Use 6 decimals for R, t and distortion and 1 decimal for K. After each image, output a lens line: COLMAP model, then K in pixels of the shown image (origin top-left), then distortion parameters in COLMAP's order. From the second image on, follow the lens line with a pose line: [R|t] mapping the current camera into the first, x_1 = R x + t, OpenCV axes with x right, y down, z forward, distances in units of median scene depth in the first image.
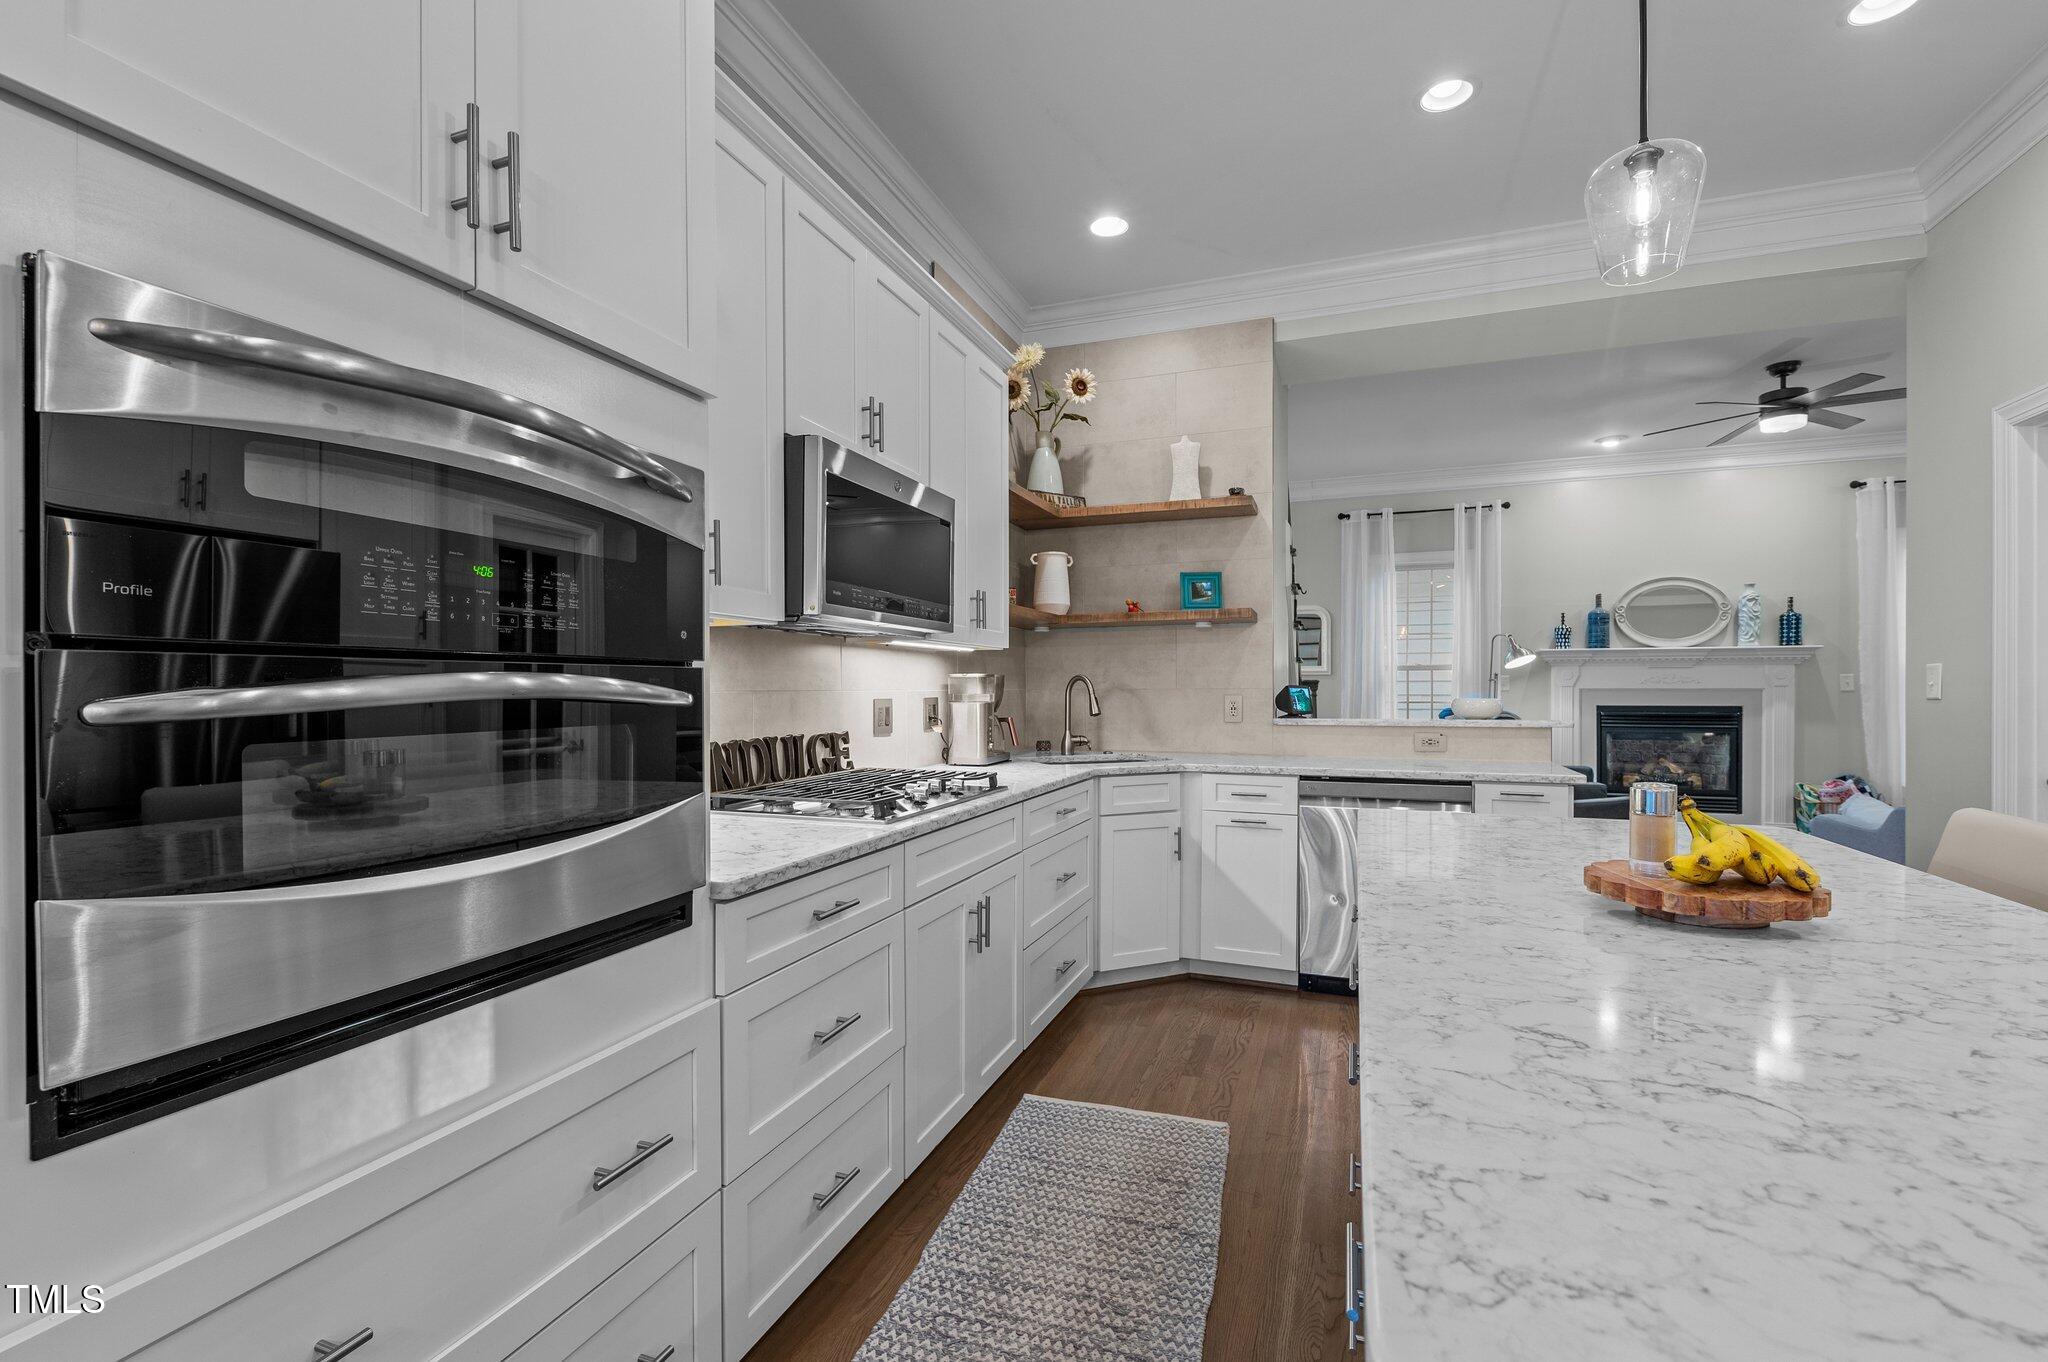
lens RADIAL K [[895.0, 0, 1024.0], [0, 895.0, 681.0], [0, 0, 1]] dist [-0.001316, 0.000345]
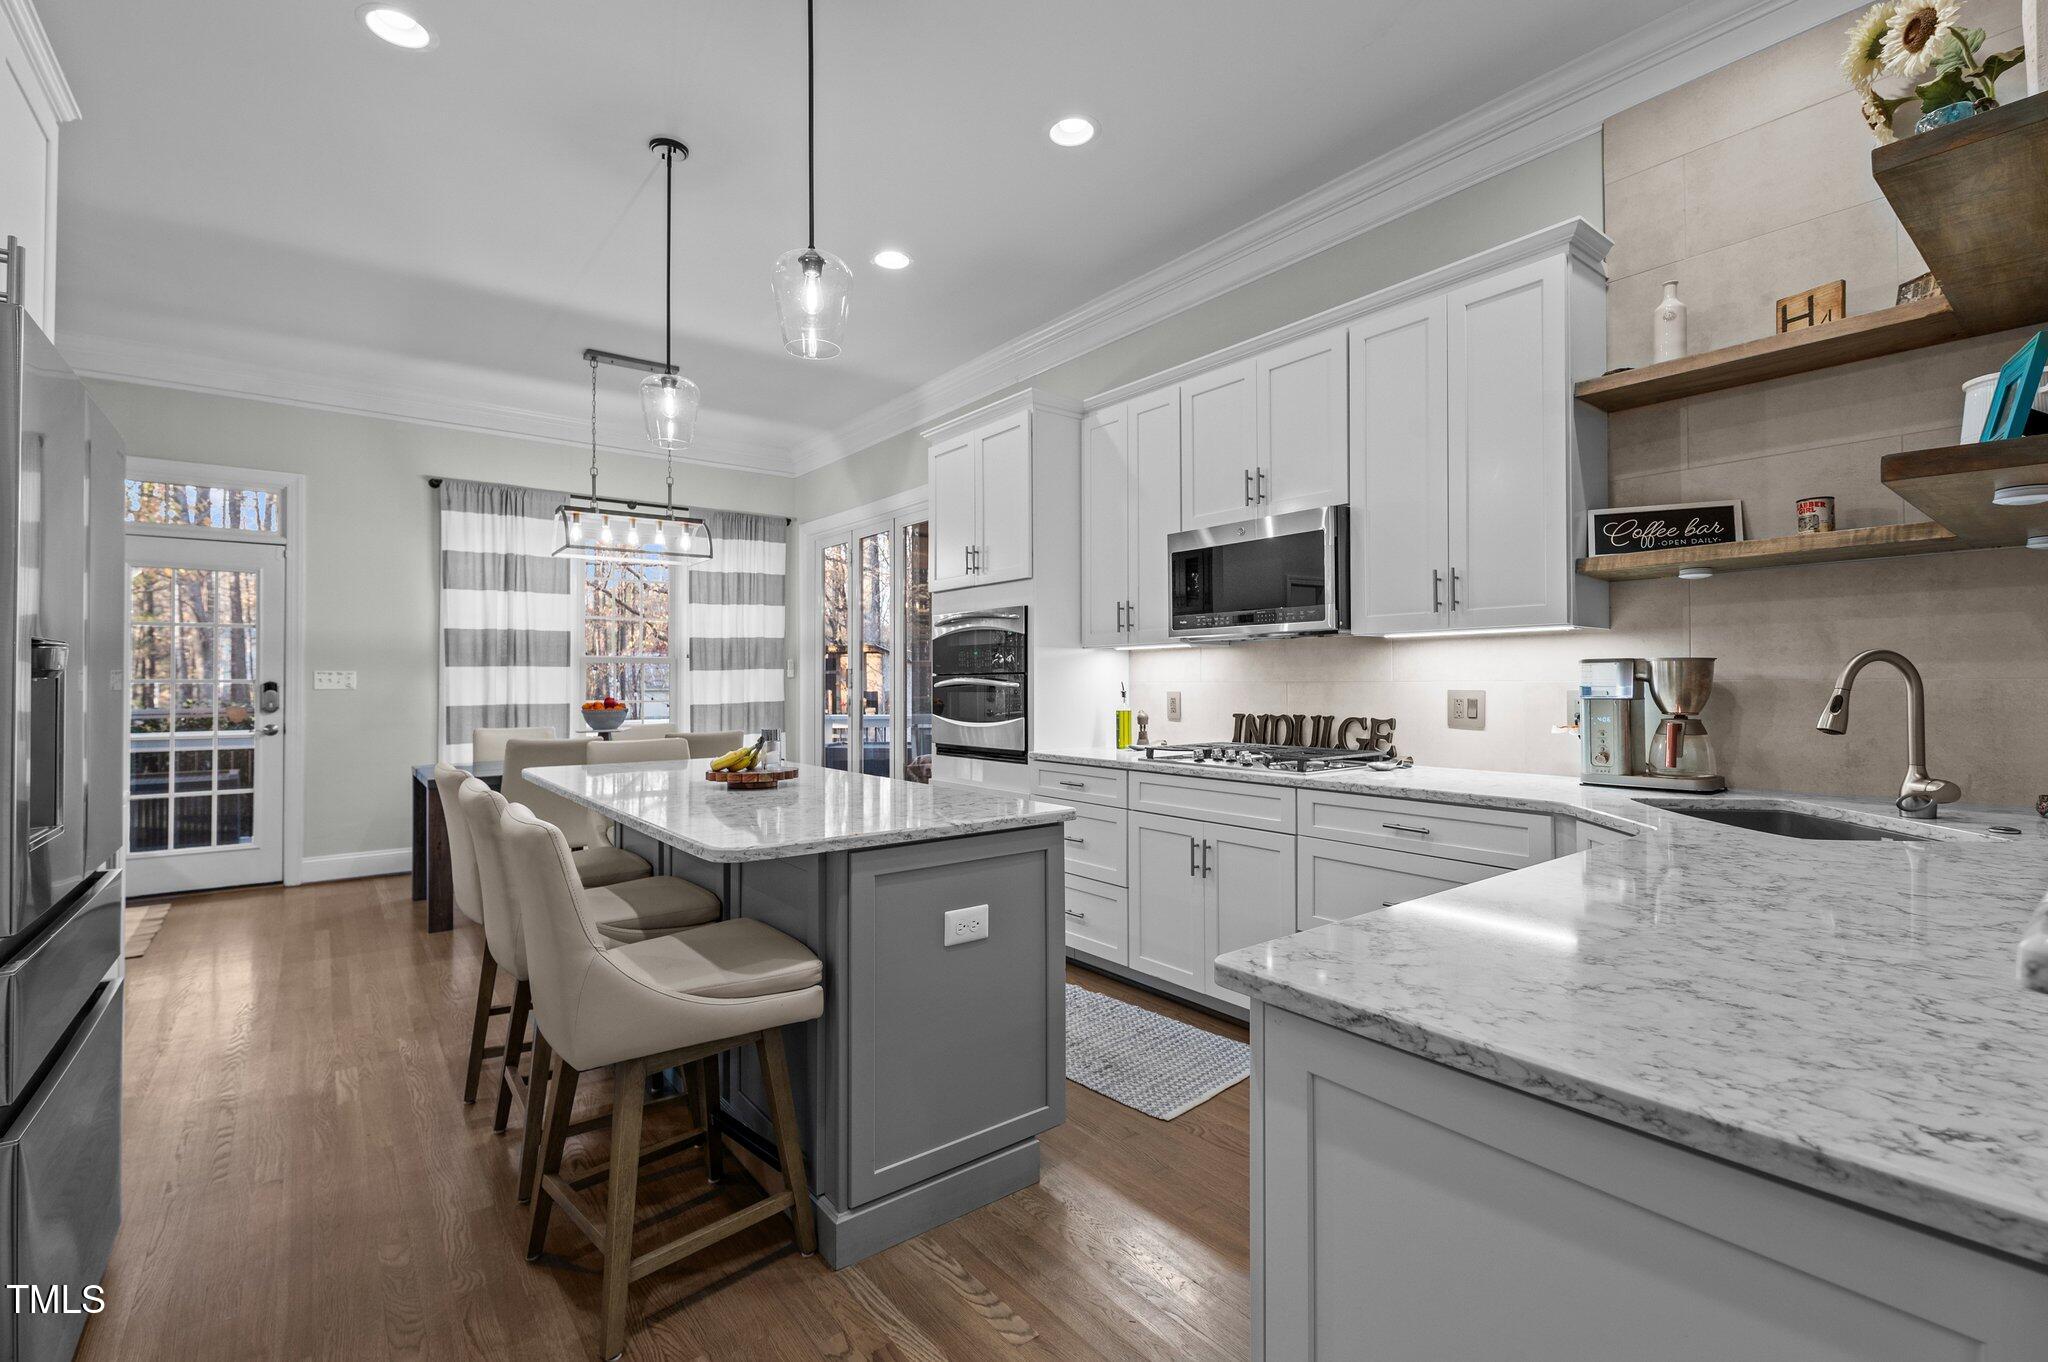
lens RADIAL K [[895.0, 0, 1024.0], [0, 895.0, 681.0], [0, 0, 1]] dist [-0.001316, 0.000345]
pose [[-0.537570, 0.003548, -0.843212, 1.092199], [0.011942, 0.999923, -0.003406, 0.009201], [0.843135, -0.011901, -0.537570, 1.349970]]
